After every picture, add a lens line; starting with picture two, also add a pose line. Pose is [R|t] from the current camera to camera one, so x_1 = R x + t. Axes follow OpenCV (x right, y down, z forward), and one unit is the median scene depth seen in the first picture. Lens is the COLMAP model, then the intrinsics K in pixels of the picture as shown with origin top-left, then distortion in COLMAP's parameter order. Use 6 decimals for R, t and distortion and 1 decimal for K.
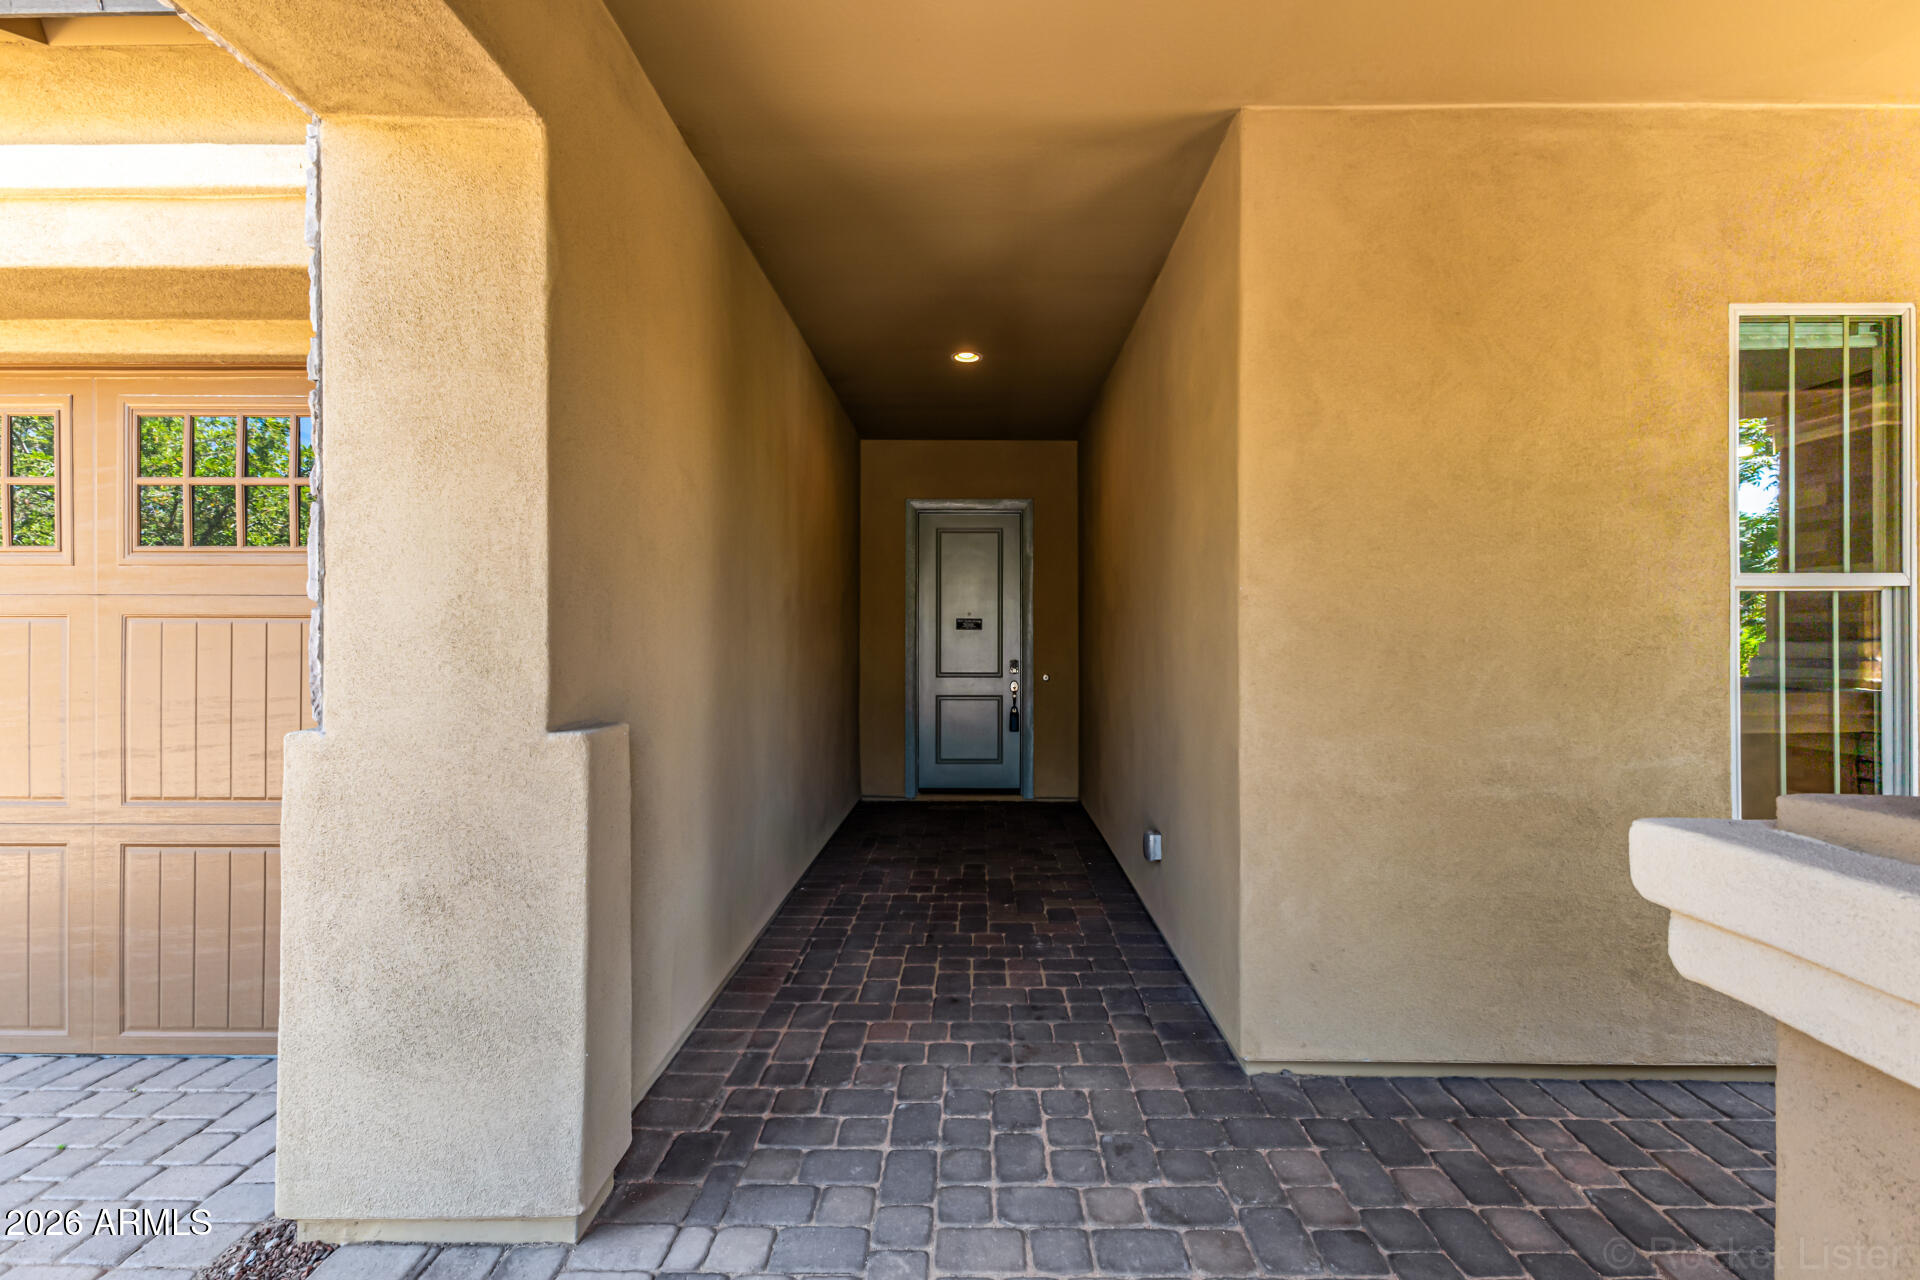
lens RADIAL K [[832.1, 0, 960.0], [0, 832.1, 640.0], [0, 0, 1]] dist [0.000743, -0.000036]
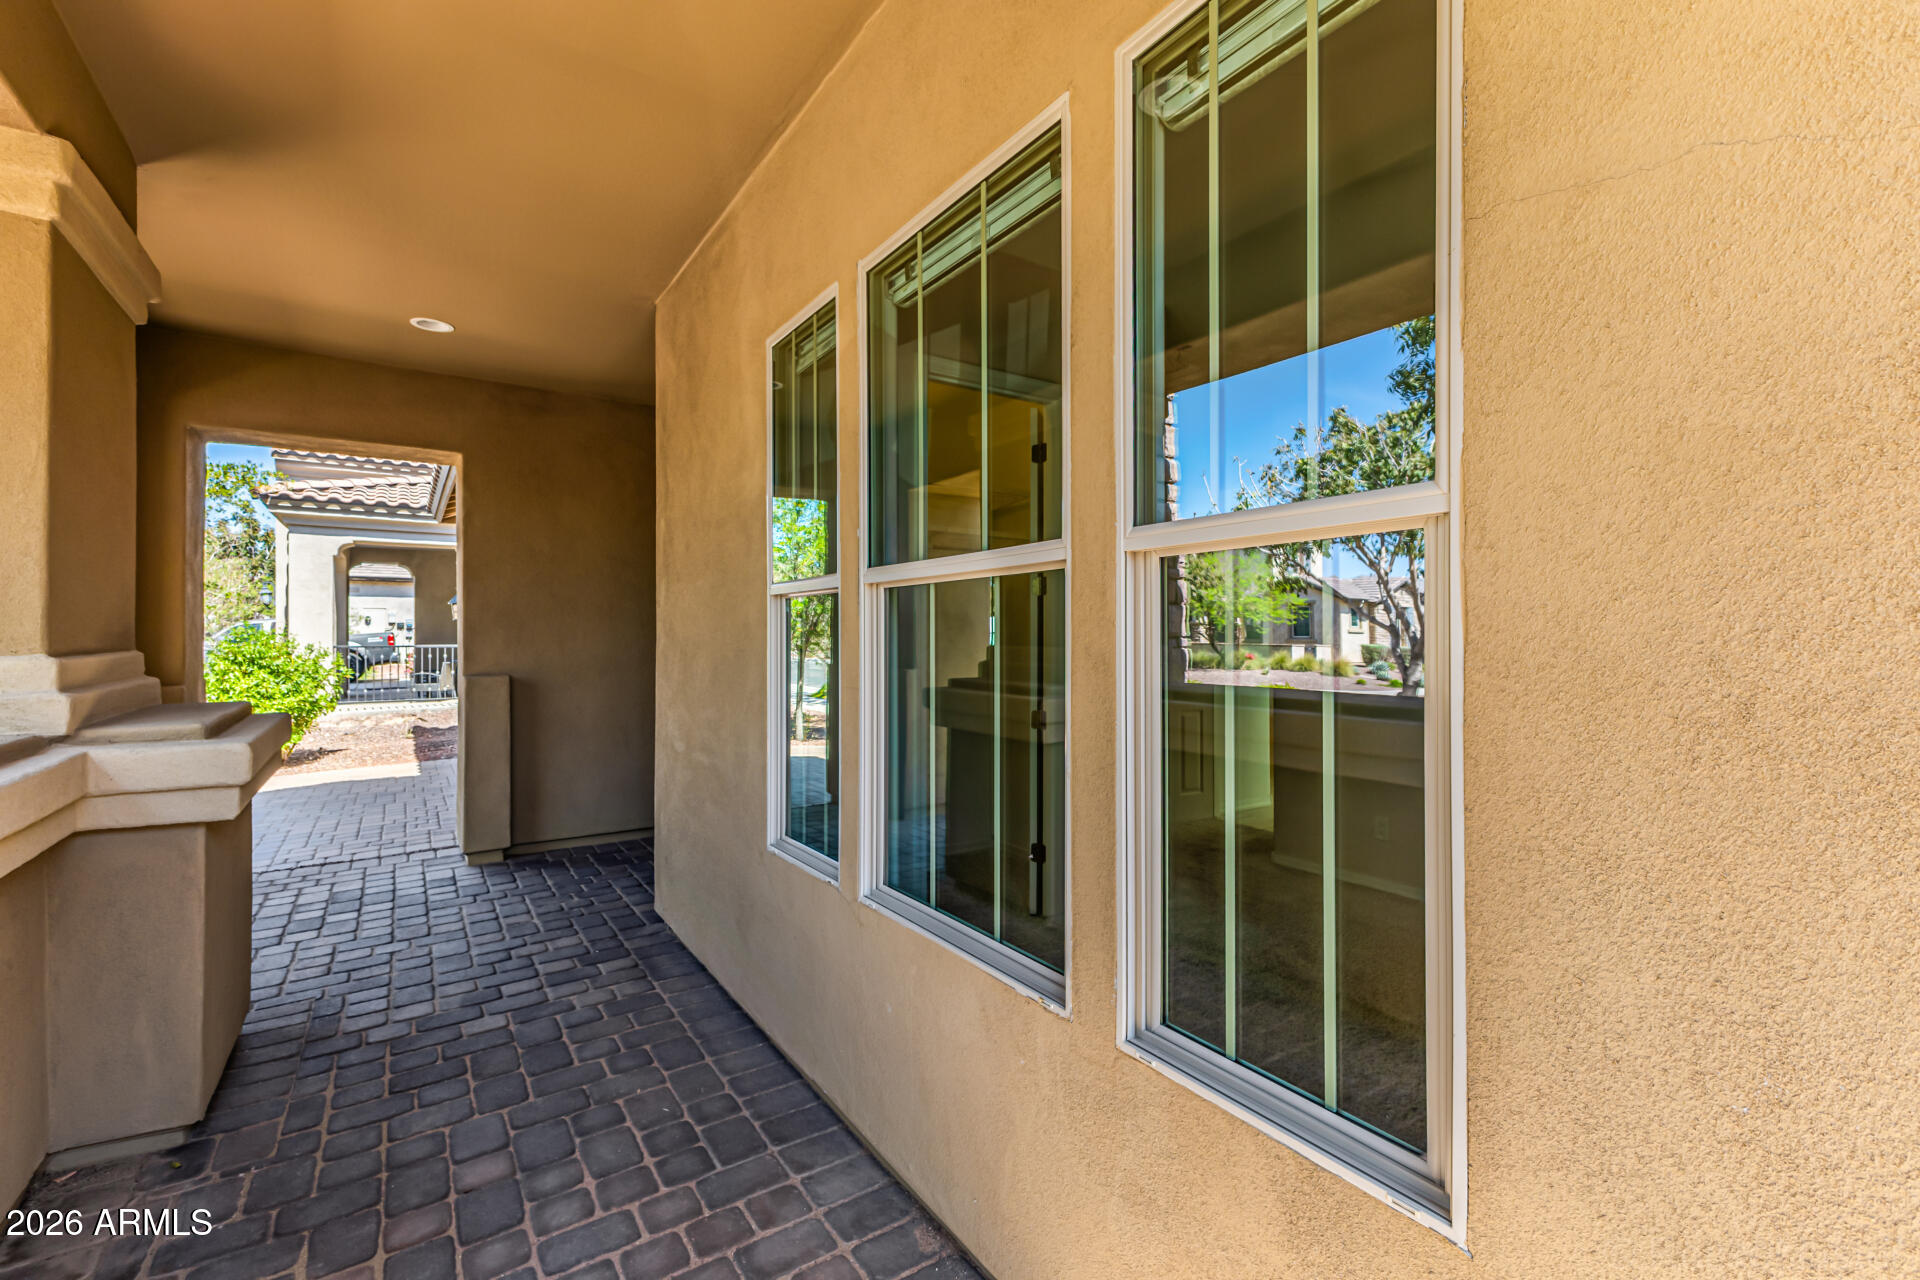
lens RADIAL K [[832.1, 0, 960.0], [0, 832.1, 640.0], [0, 0, 1]] dist [0.000743, -0.000036]
pose [[0.564352, -0.005514, -0.825516, 2.044753], [0.002829, 0.999985, -0.004745, 0.003762], [0.825529, 0.000343, 0.564359, 0.608816]]
